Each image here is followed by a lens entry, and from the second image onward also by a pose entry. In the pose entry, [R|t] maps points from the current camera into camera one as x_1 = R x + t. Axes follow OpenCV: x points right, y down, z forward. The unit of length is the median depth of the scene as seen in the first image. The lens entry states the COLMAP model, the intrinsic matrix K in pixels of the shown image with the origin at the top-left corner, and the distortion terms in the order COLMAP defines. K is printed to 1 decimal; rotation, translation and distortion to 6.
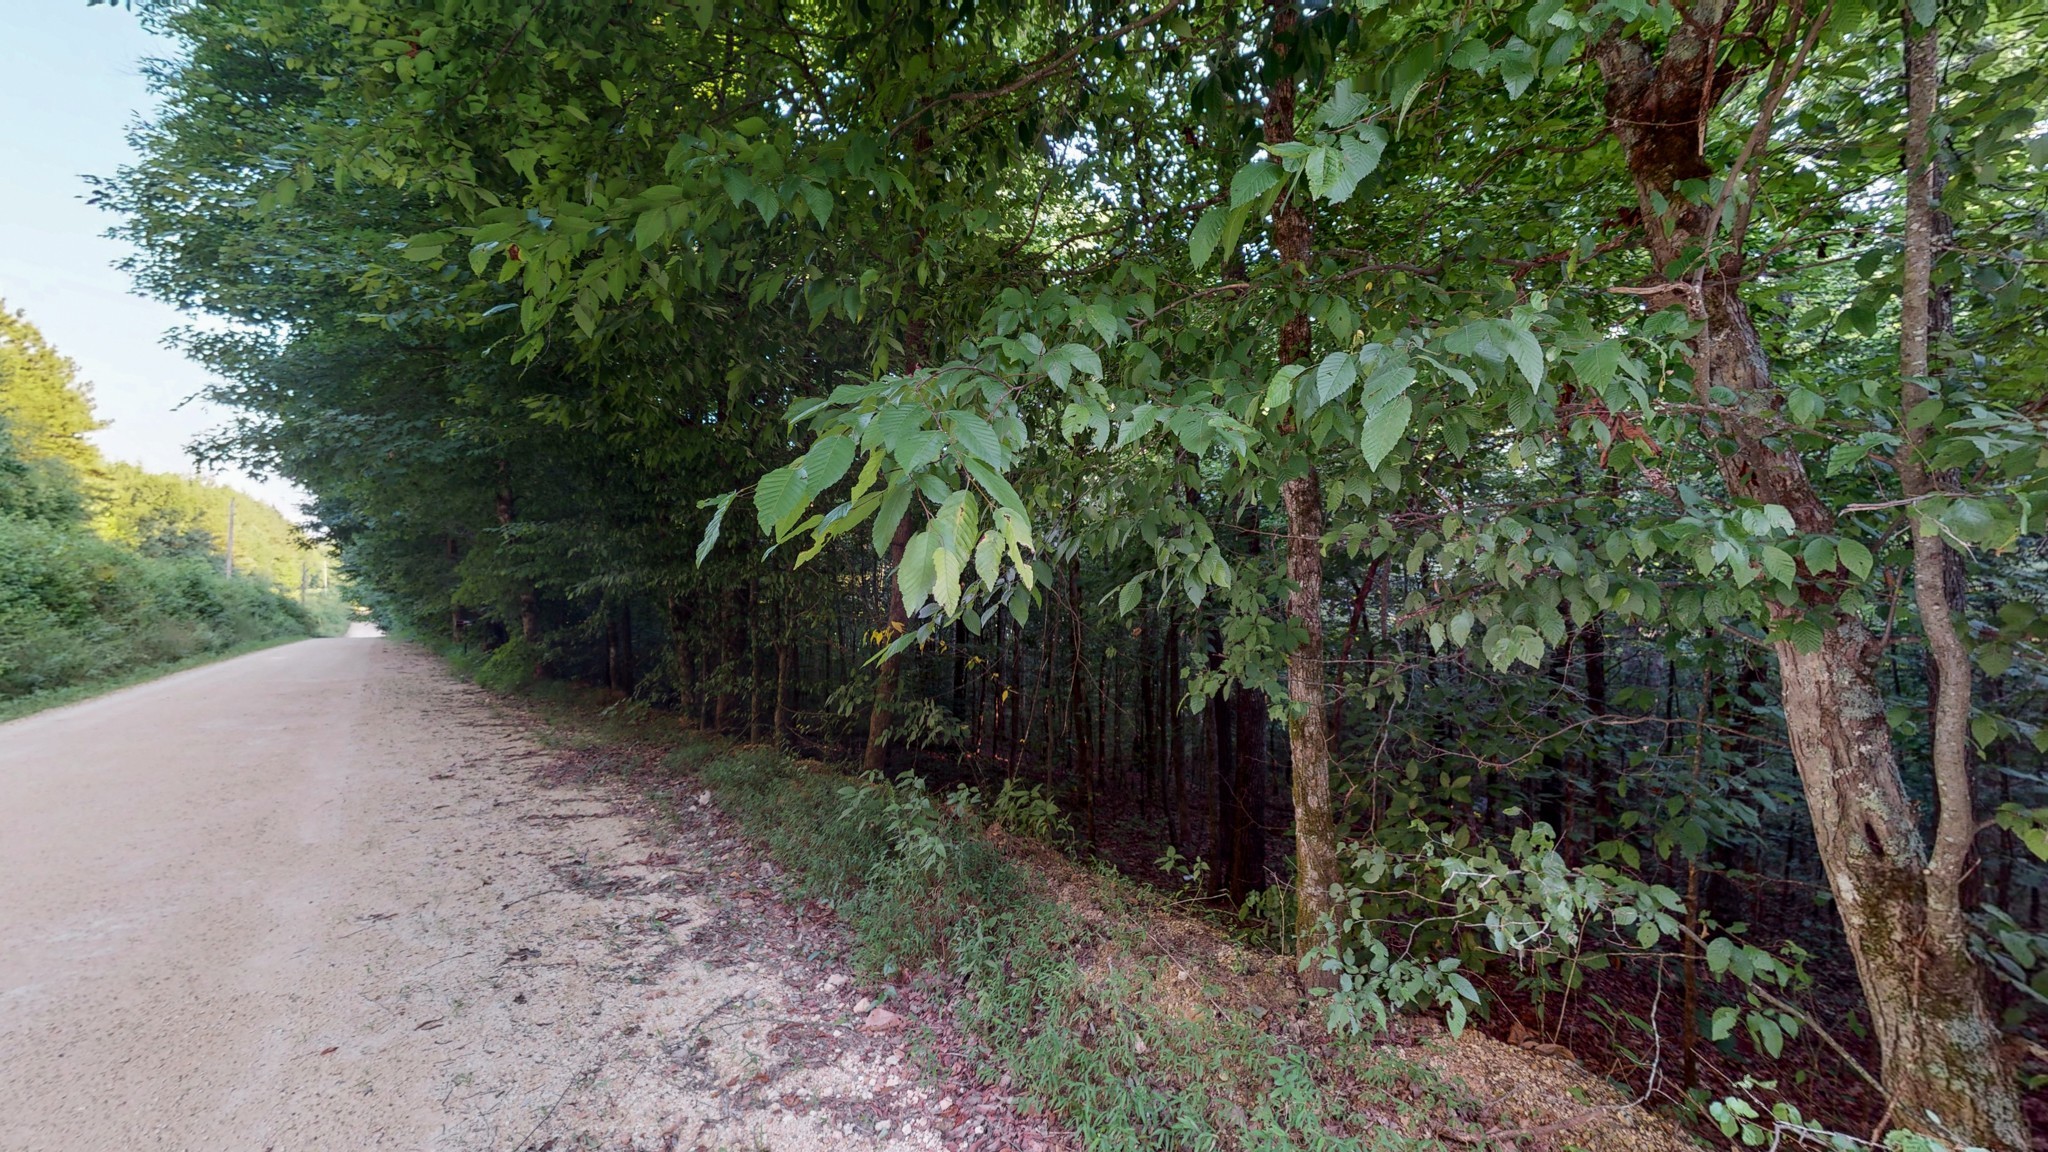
lens RADIAL K [[1570.9, 0, 1024.1], [0, 1570.9, 576.6], [0, 0, 1]] dist [-0.006272, 0.004616]
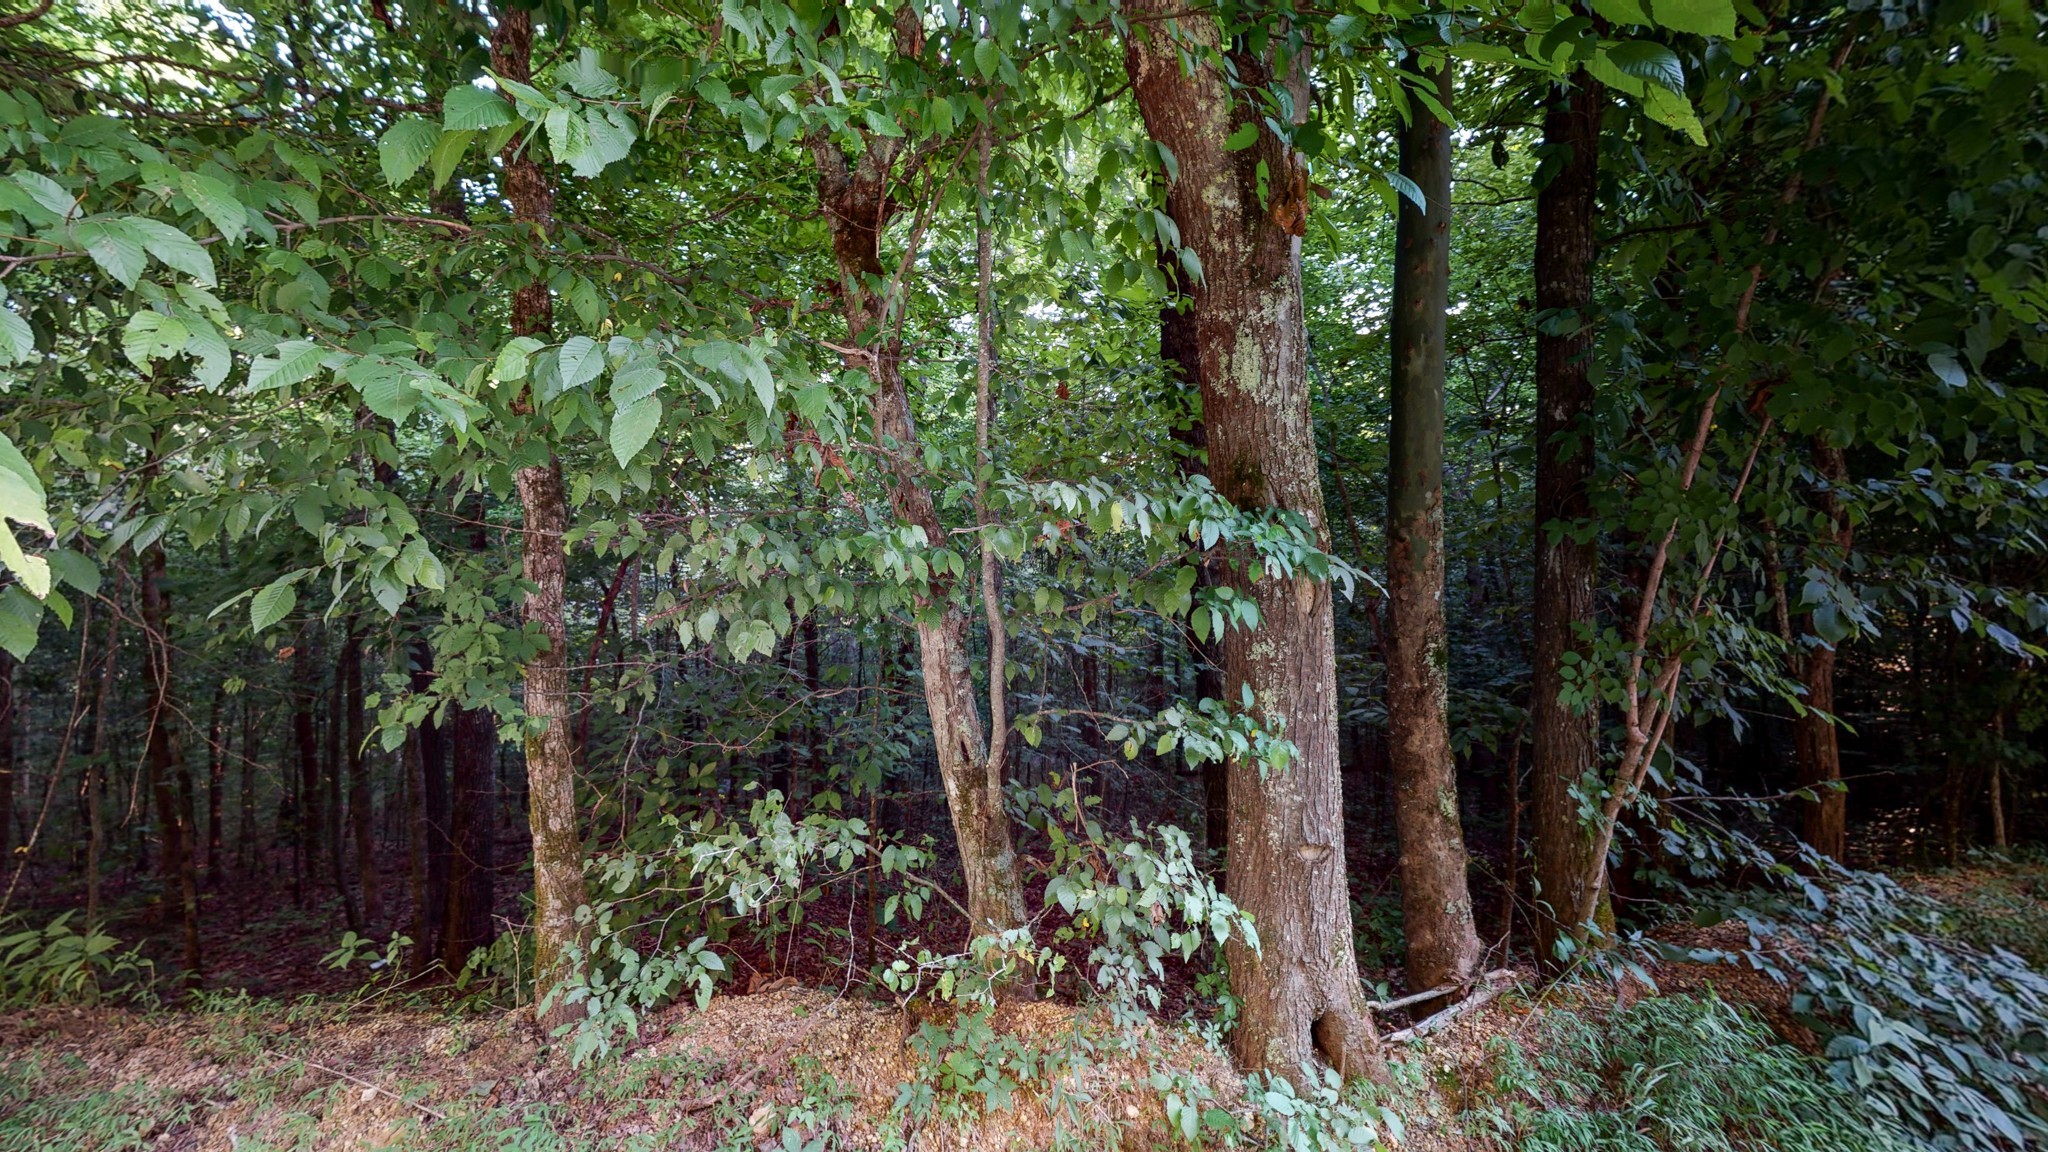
lens RADIAL K [[1570.9, 0, 1024.0], [0, 1570.9, 576.2], [0, 0, 1]] dist [-0.006272, 0.004616]
pose [[-0.046626, 0.001009, 0.998912, -0.768740], [-0.000731, 0.999999, -0.001044, 0.000589], [-0.998912, -0.000779, -0.046625, 0.805340]]
